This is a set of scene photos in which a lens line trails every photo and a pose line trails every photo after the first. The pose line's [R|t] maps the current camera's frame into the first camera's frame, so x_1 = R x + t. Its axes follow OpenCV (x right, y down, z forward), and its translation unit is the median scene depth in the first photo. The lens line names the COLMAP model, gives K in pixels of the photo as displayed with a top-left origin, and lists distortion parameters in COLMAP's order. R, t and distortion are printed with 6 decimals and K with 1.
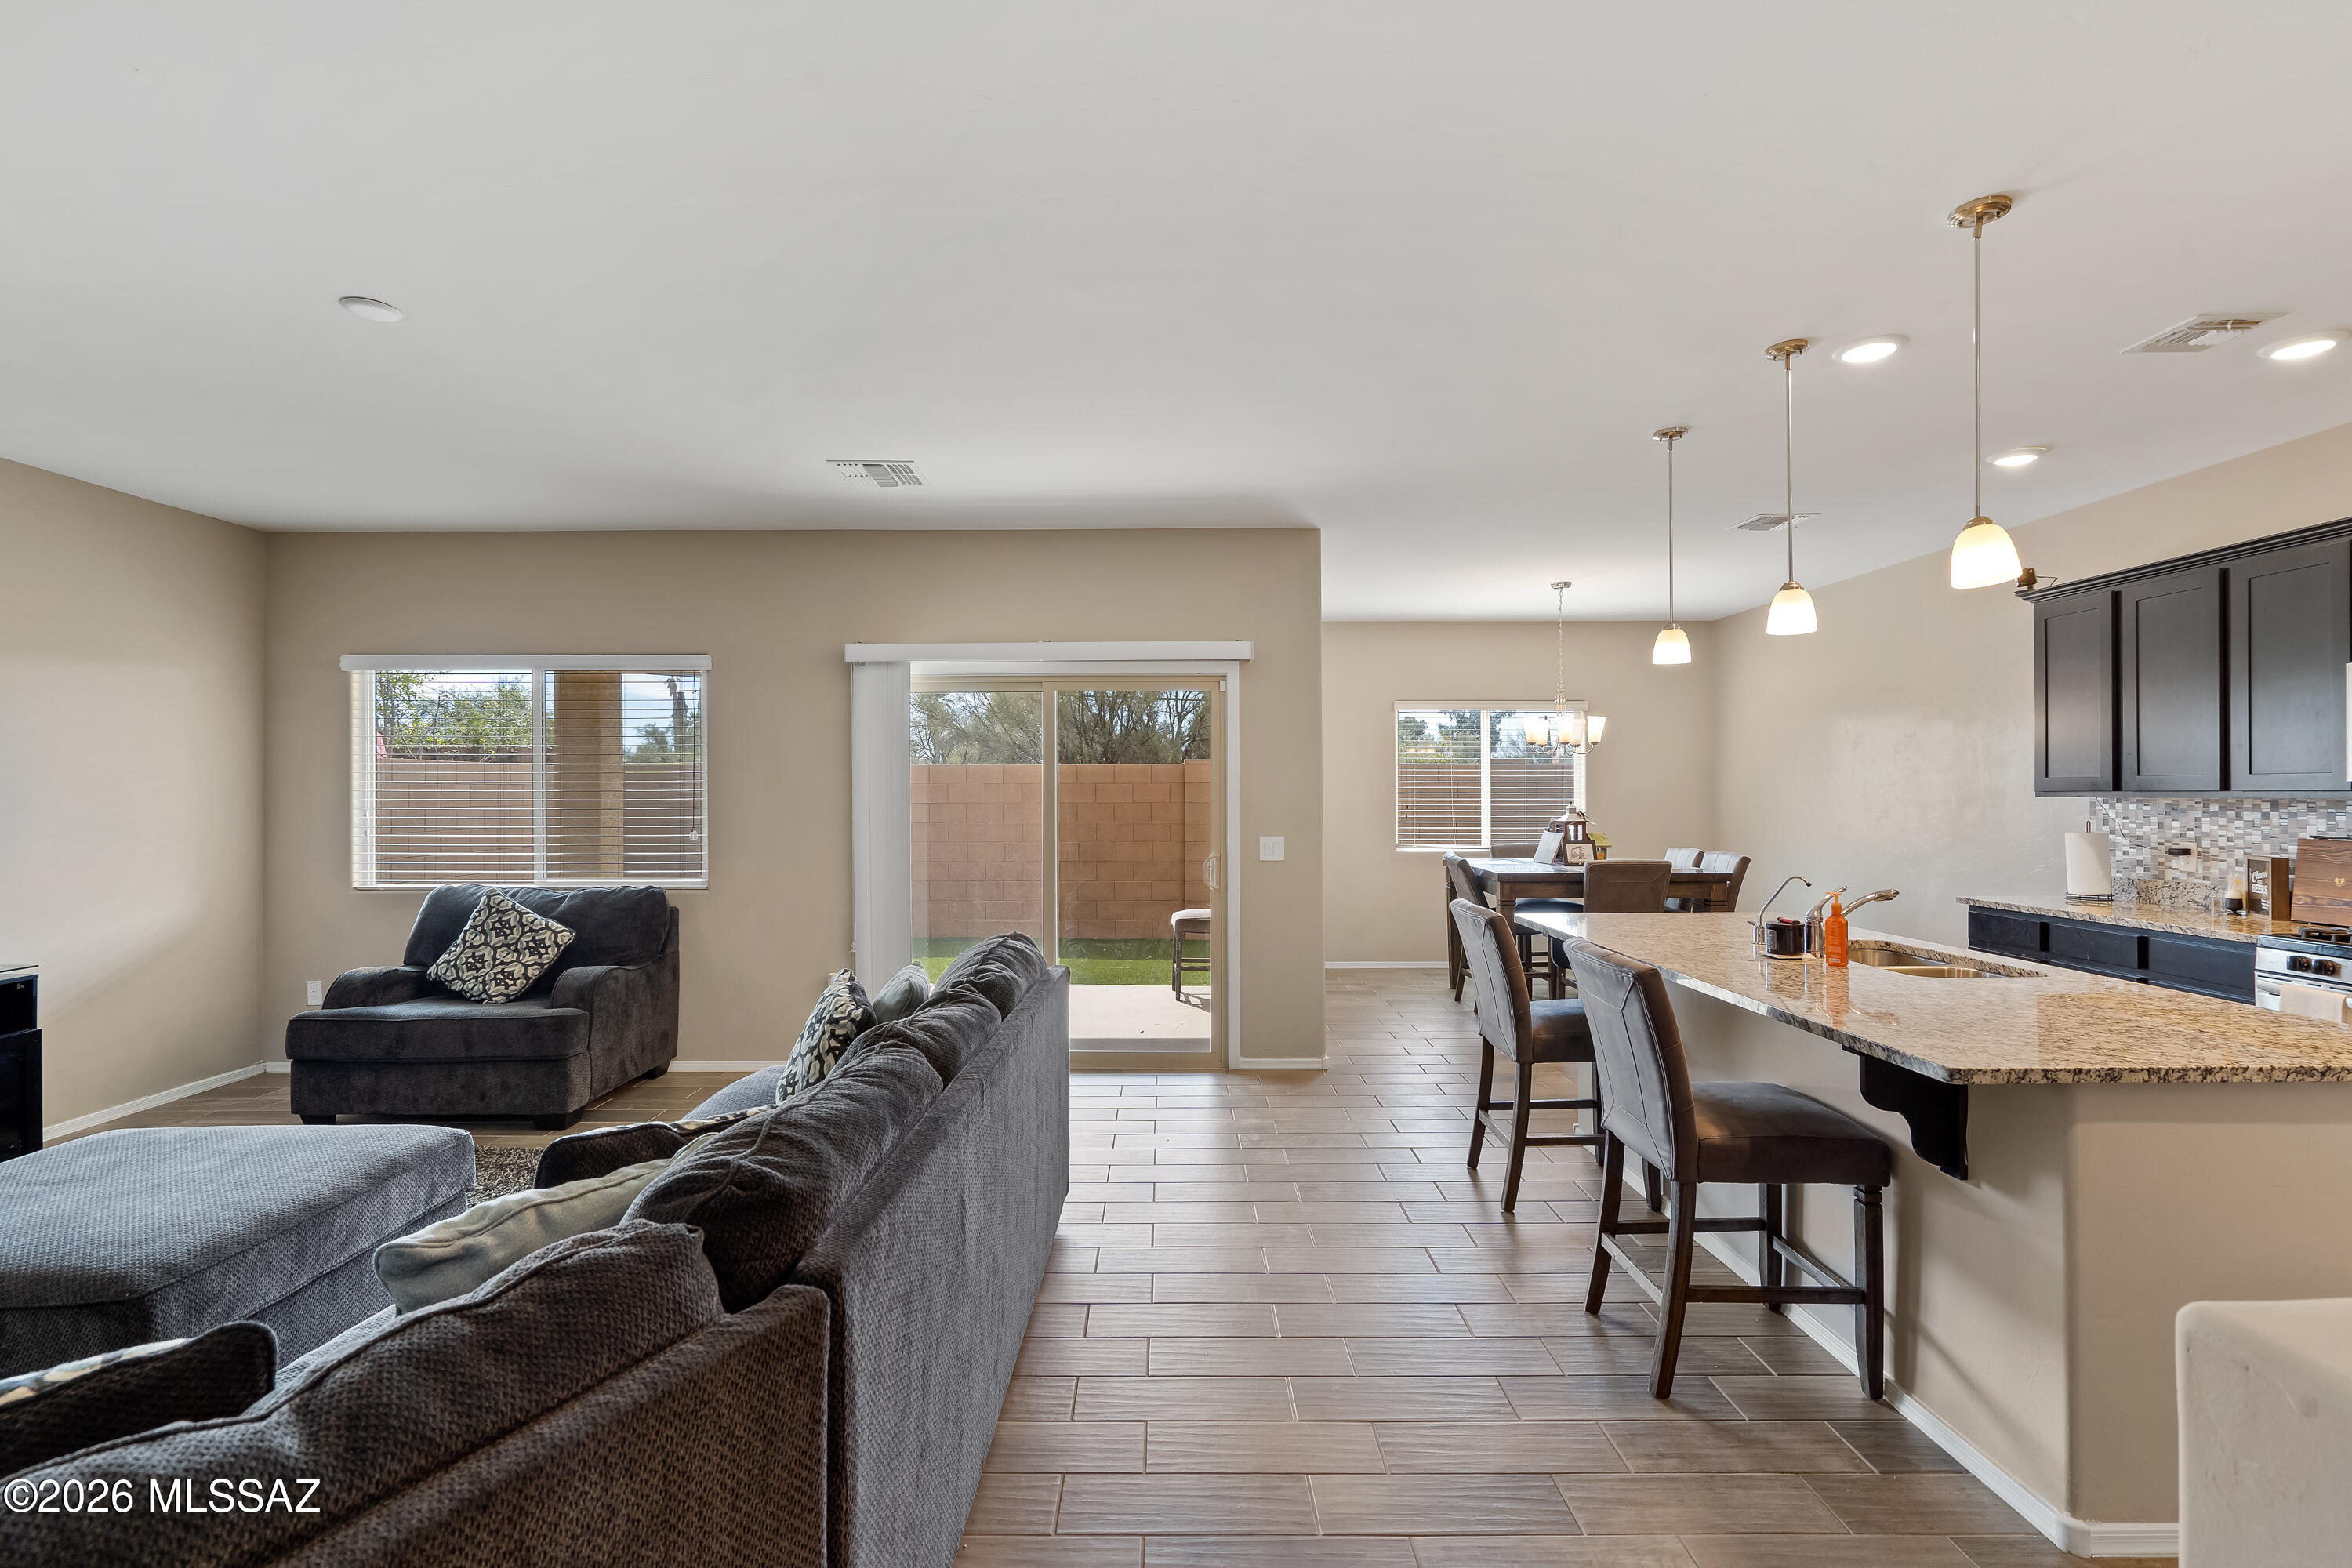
lens RADIAL K [[1075.0, 0, 1167.7], [0, 1075.0, 790.4], [0, 0, 1]] dist [0.001404, -0.000433]
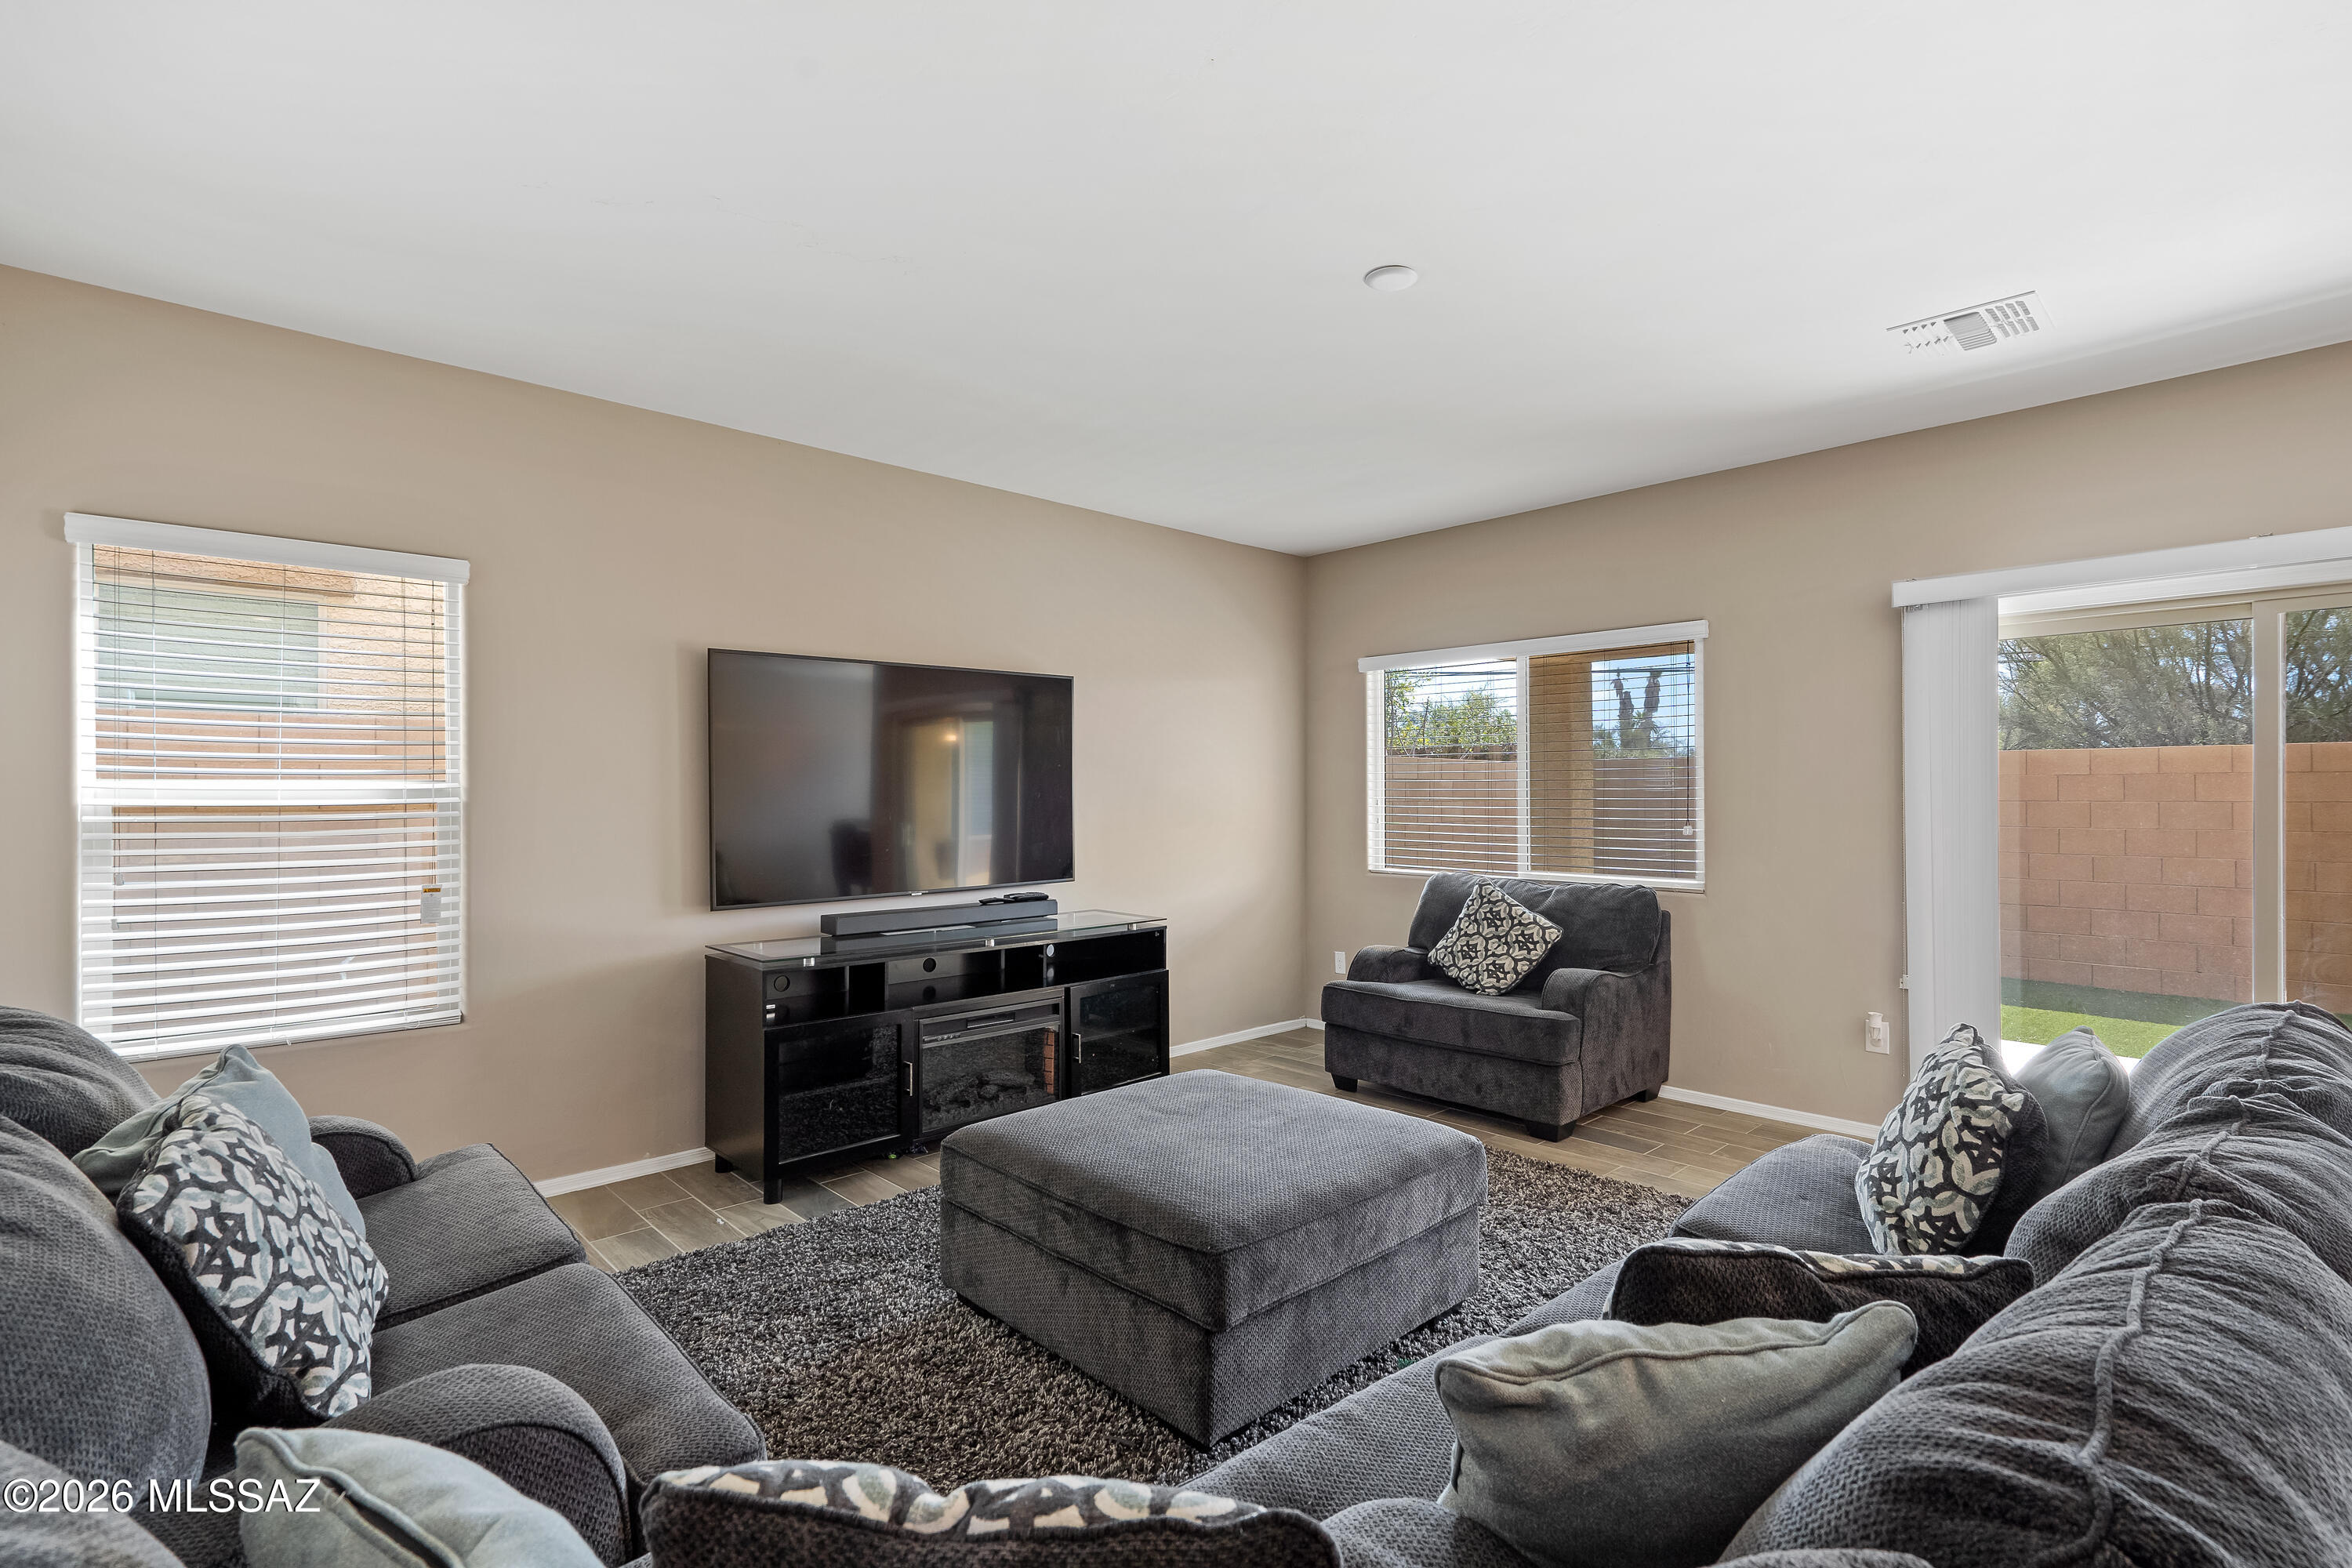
lens RADIAL K [[1075.0, 0, 1167.7], [0, 1075.0, 790.4], [0, 0, 1]] dist [0.001404, -0.000433]
pose [[0.679868, -0.003525, -0.733326, -0.102752], [0.001674, 0.999993, -0.003254, 0.013728], [0.733333, 0.000985, 0.679869, 0.117629]]
